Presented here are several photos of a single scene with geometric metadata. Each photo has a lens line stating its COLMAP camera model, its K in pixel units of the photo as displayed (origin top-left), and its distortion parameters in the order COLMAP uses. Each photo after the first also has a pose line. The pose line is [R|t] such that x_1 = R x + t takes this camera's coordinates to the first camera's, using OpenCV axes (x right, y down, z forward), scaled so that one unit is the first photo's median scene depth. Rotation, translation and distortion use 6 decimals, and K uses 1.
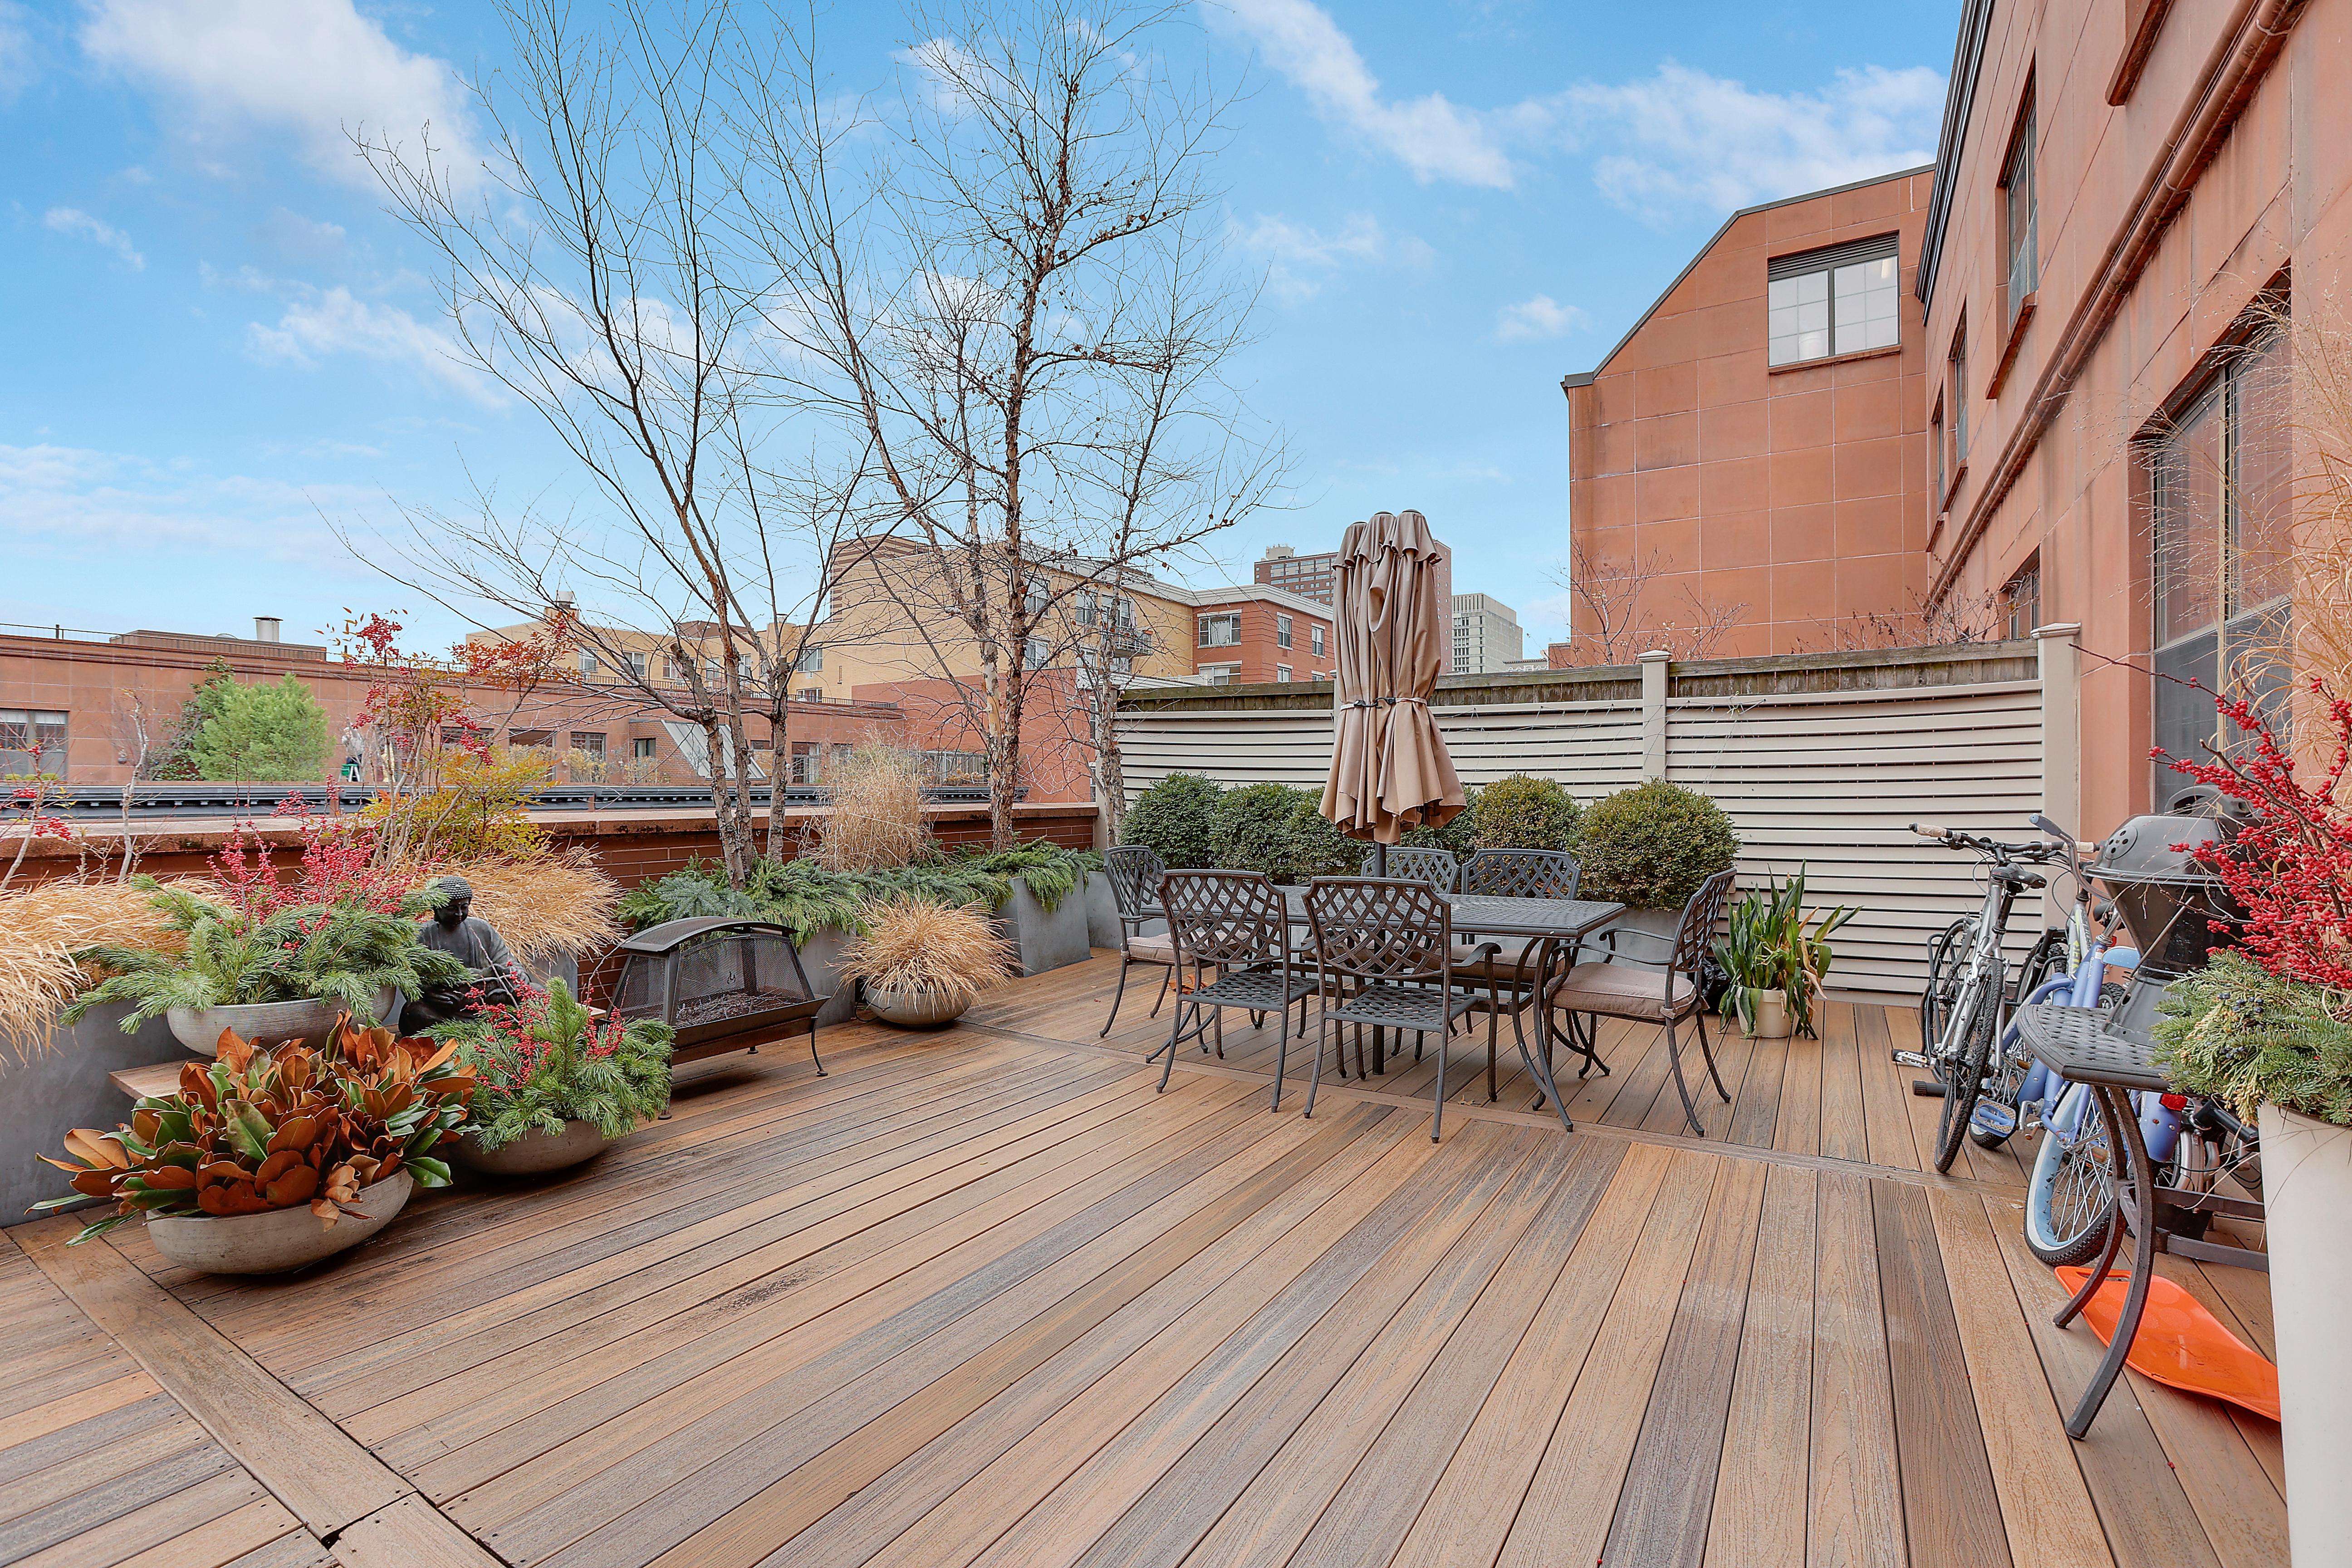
lens RADIAL K [[1071.4, 0, 1176.3], [0, 1071.4, 788.8], [0, 0, 1]] dist [-0.052906, 0.014709]
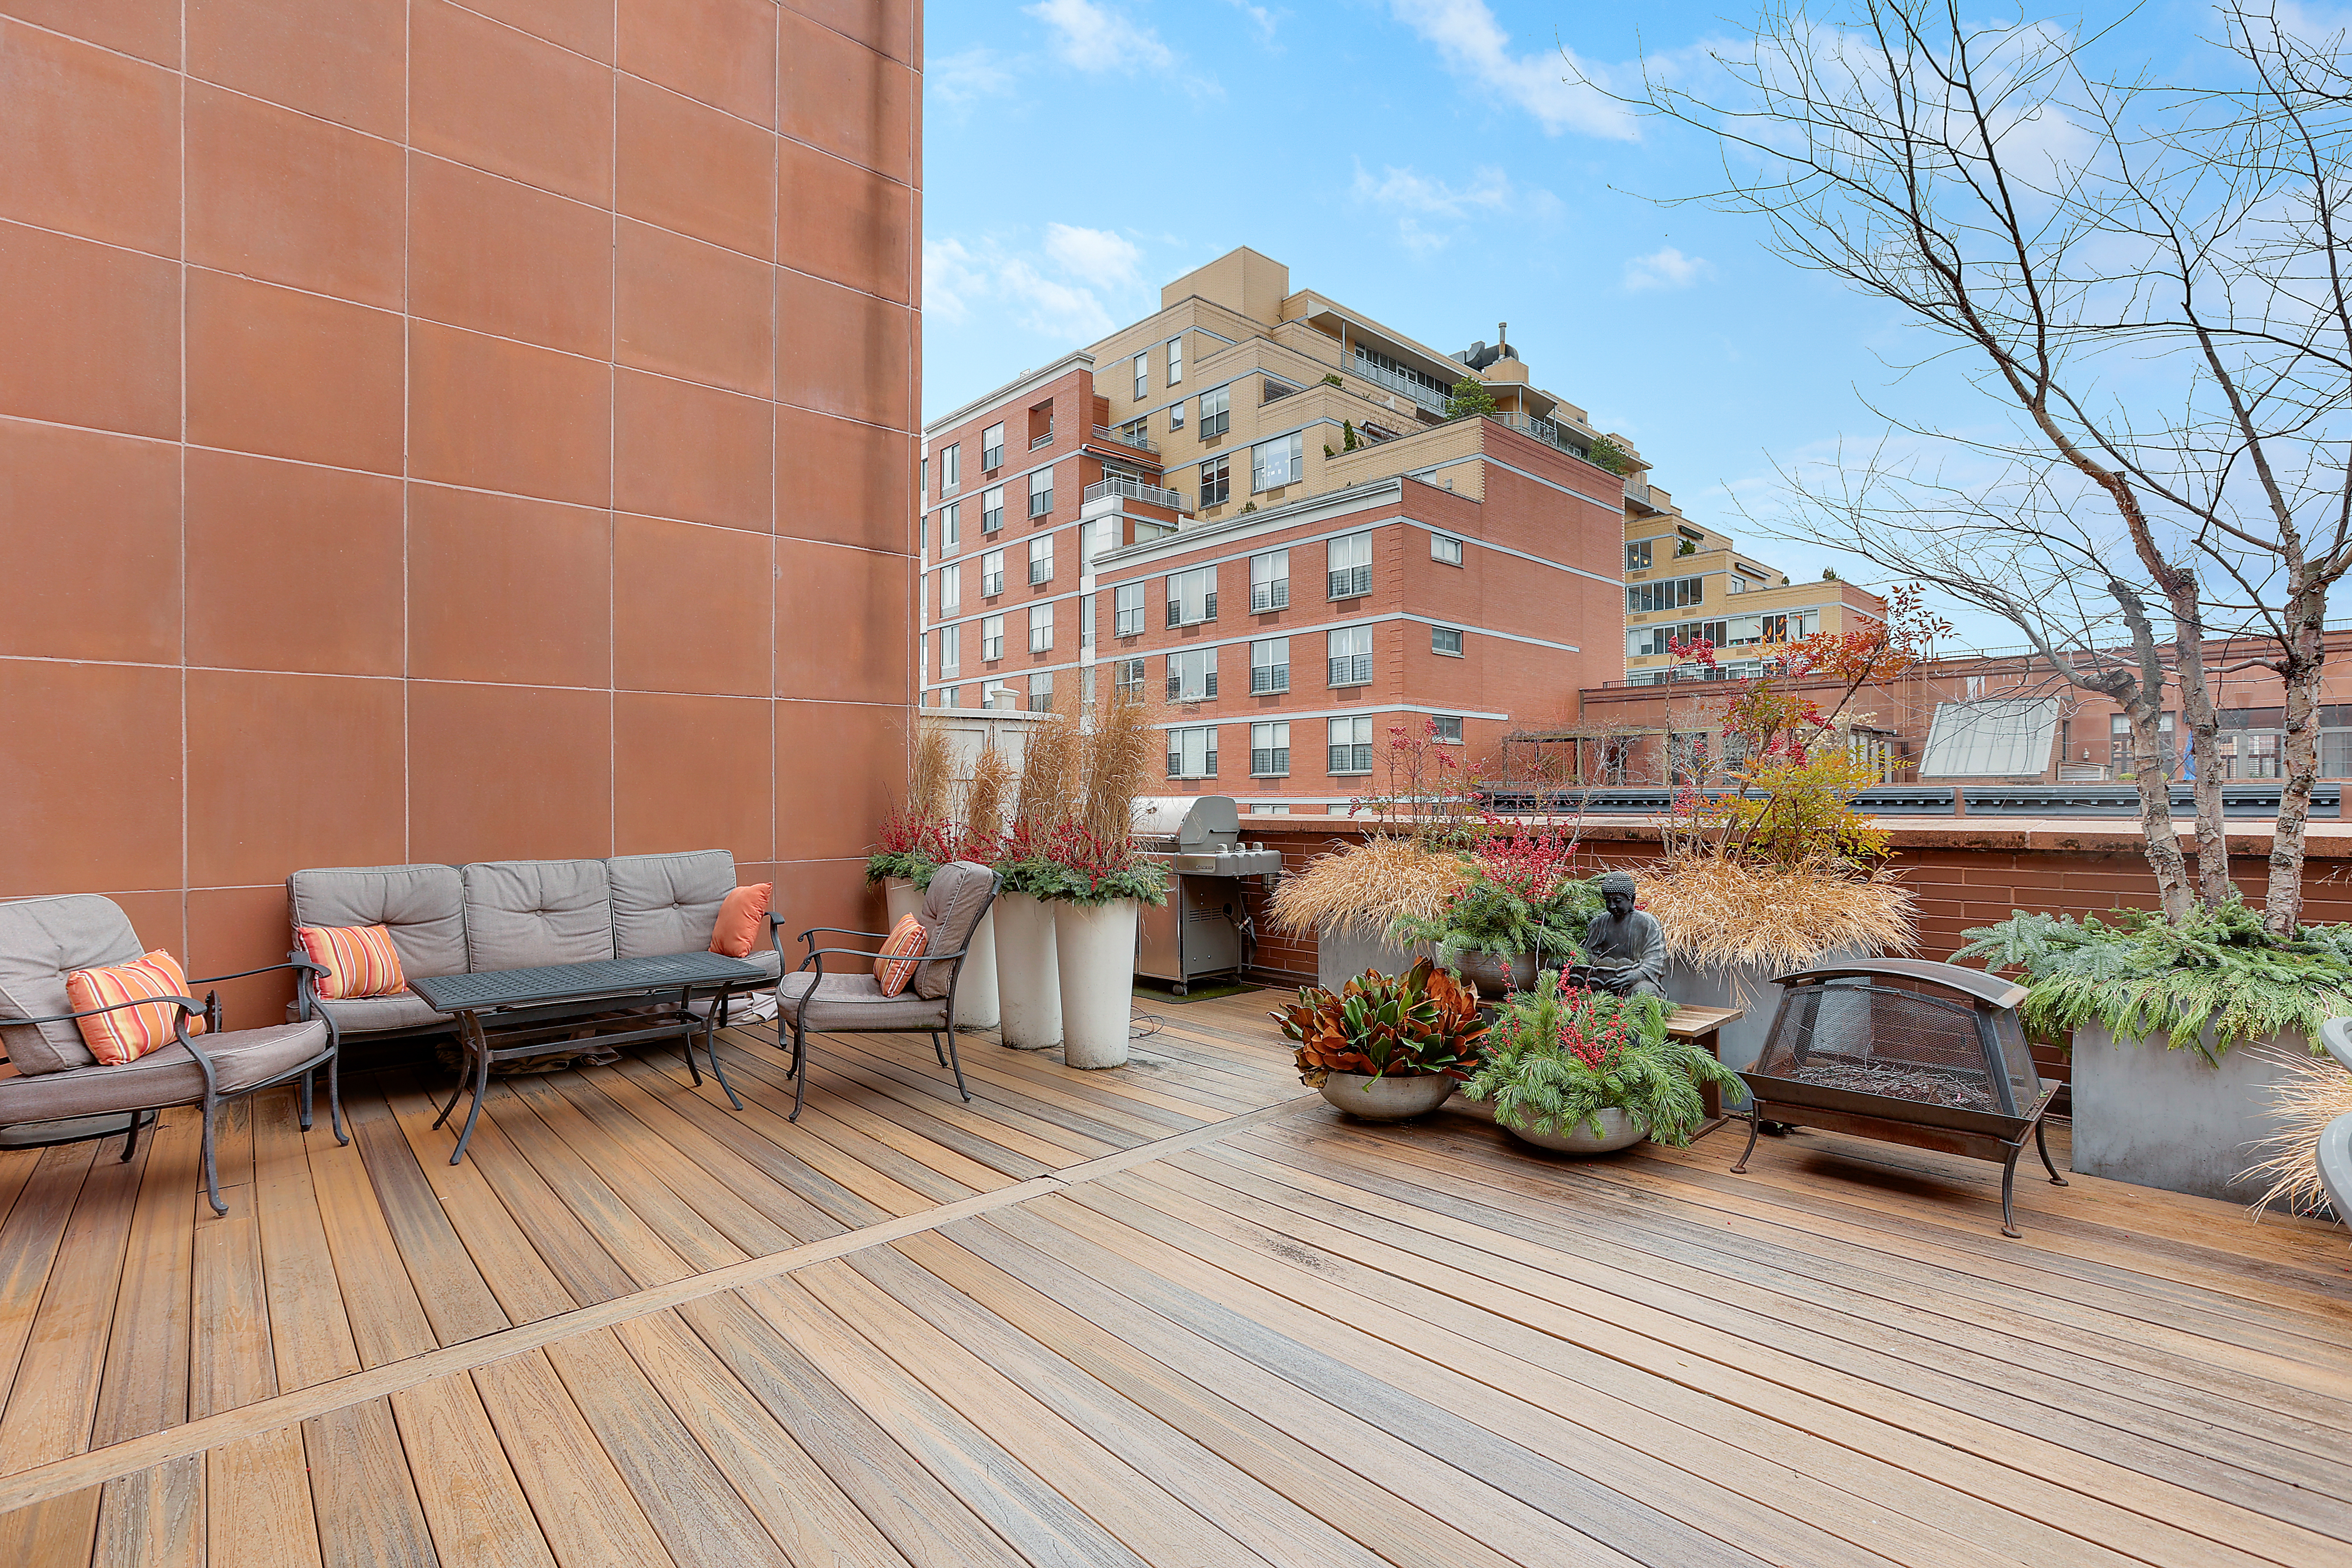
lens RADIAL K [[1071.4, 0, 1172.9], [0, 1071.4, 780.3], [0, 0, 1]] dist [-0.052906, 0.014709]
pose [[-0.268605, -0.010177, -0.963197, 0.419607], [0.006338, 0.999904, -0.012332, -0.002367], [0.963230, -0.009417, -0.268515, 0.690712]]
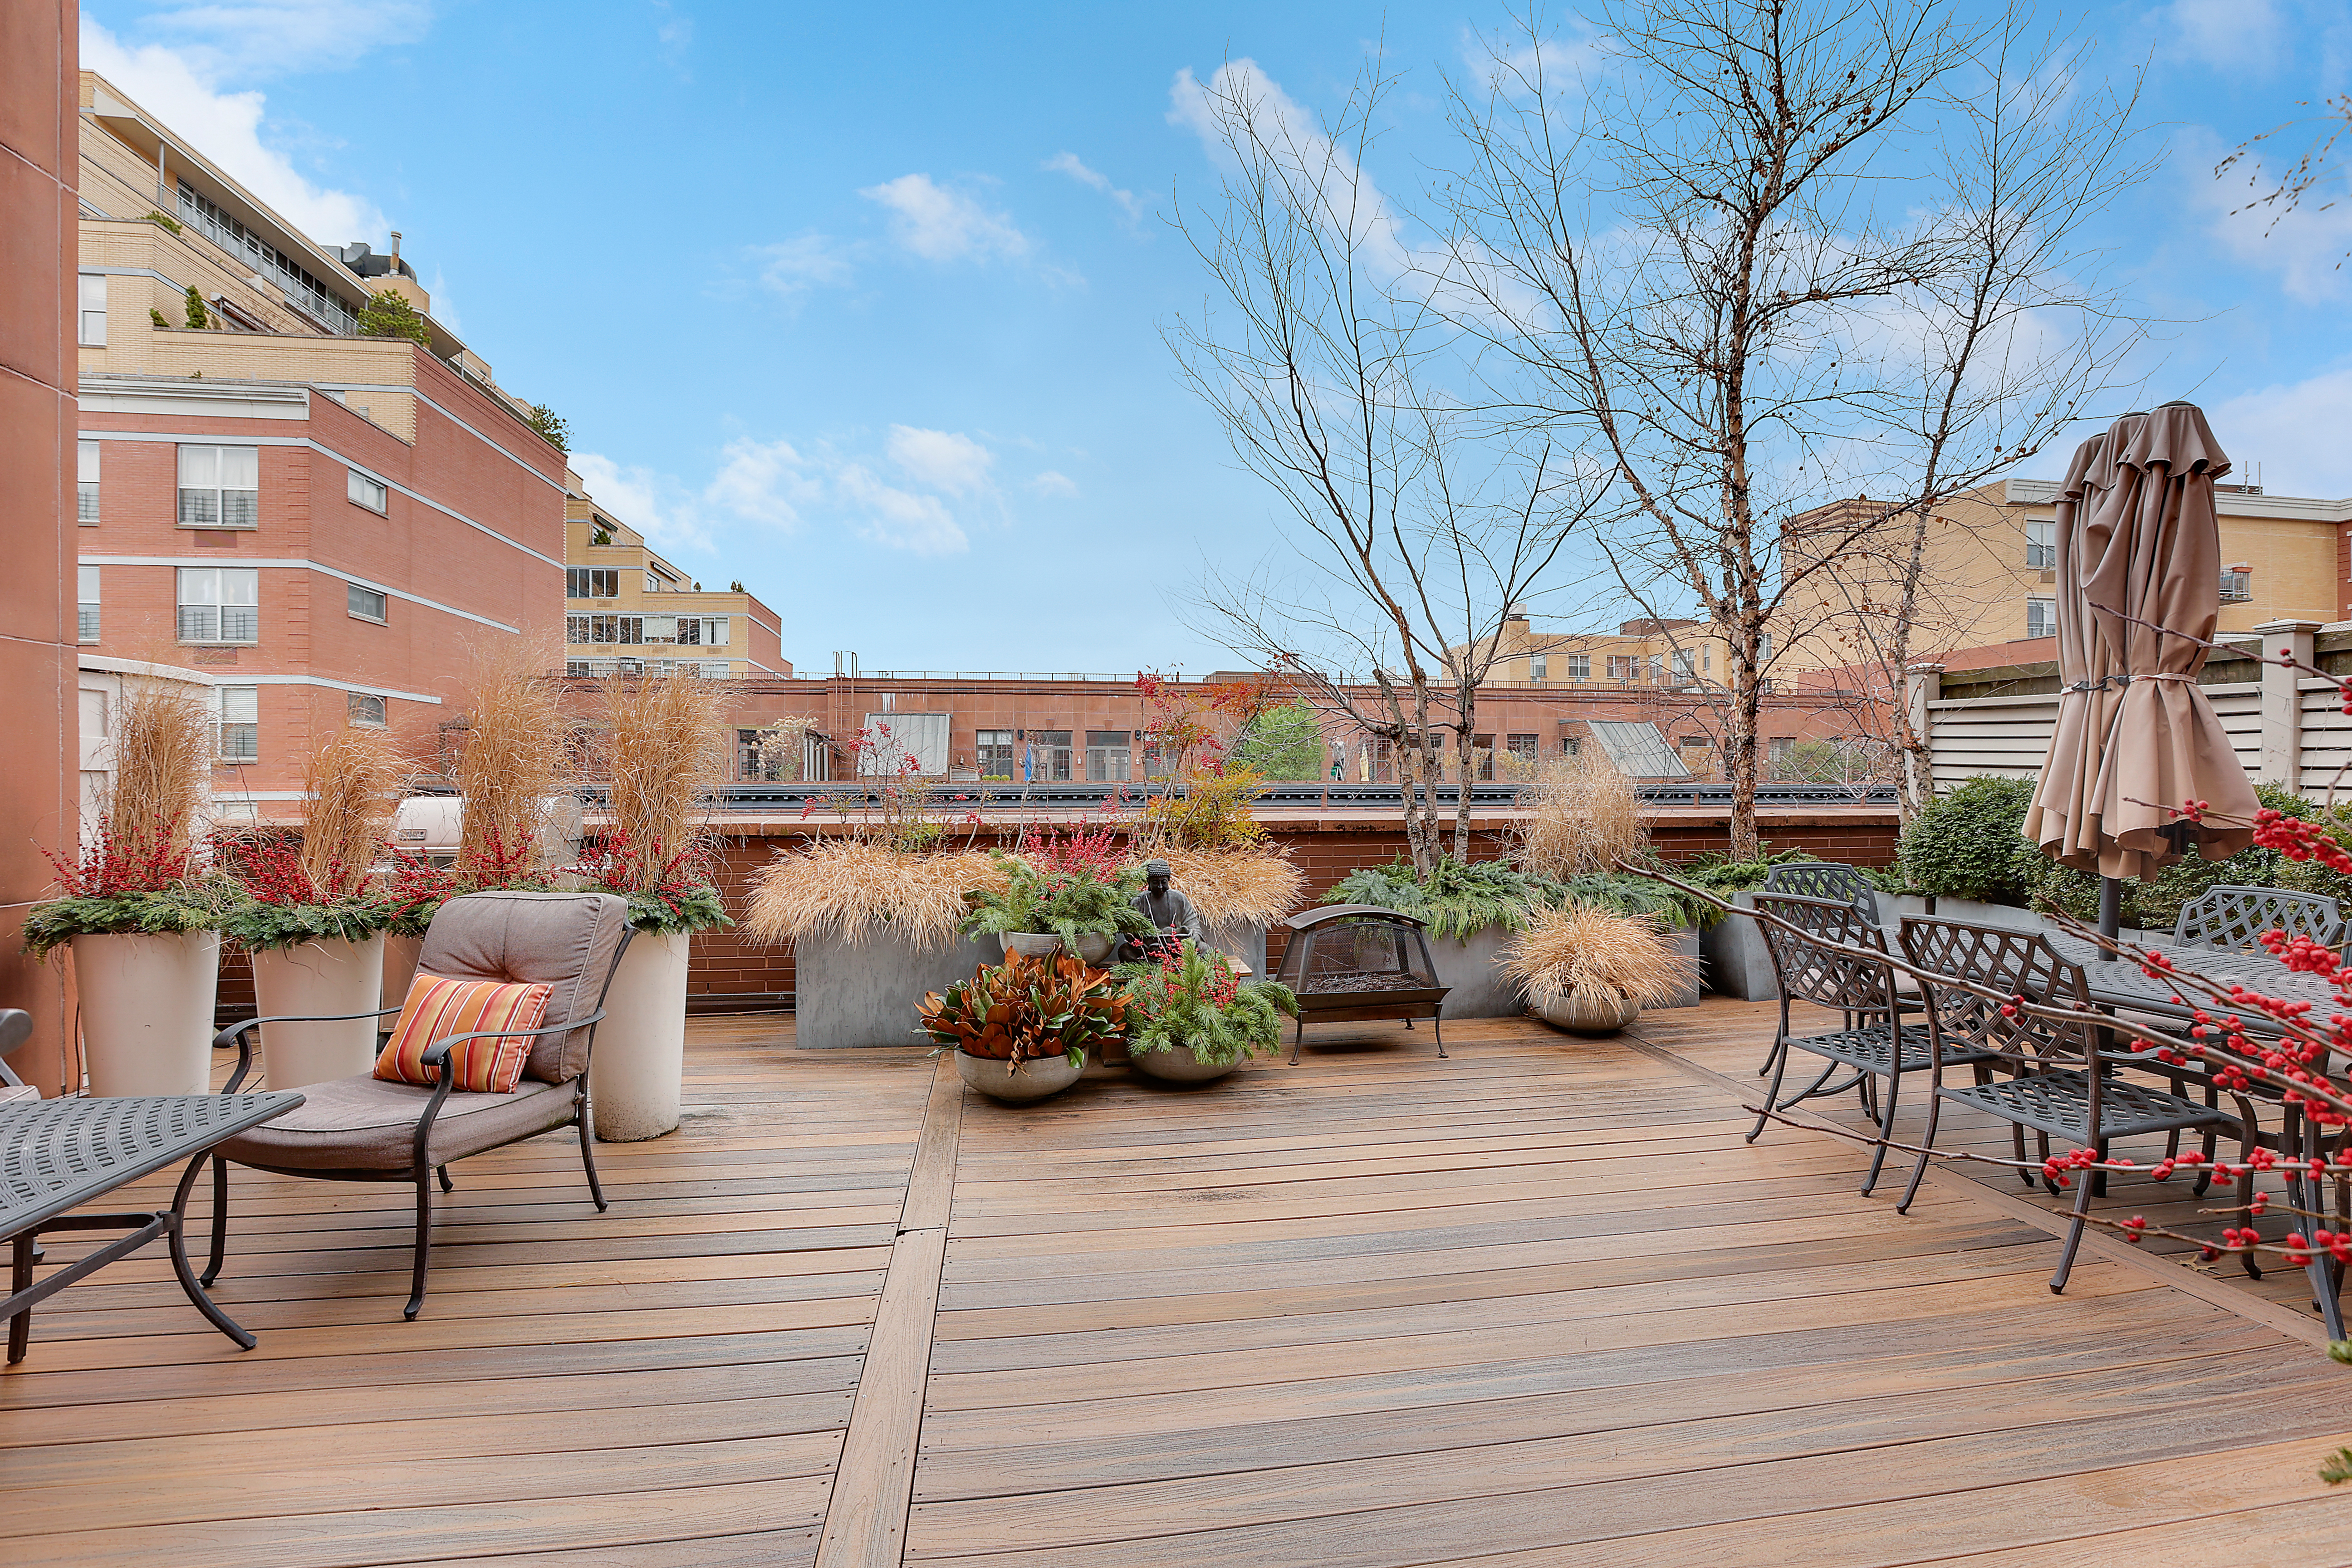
lens RADIAL K [[1071.4, 0, 1174.0], [0, 1071.4, 791.3], [0, 0, 1]] dist [-0.052906, 0.014709]
pose [[0.655006, 0.004874, -0.755608, 0.321592], [-0.000281, 0.999981, 0.006207, -0.012322], [0.755624, -0.003854, 0.654995, 0.068853]]
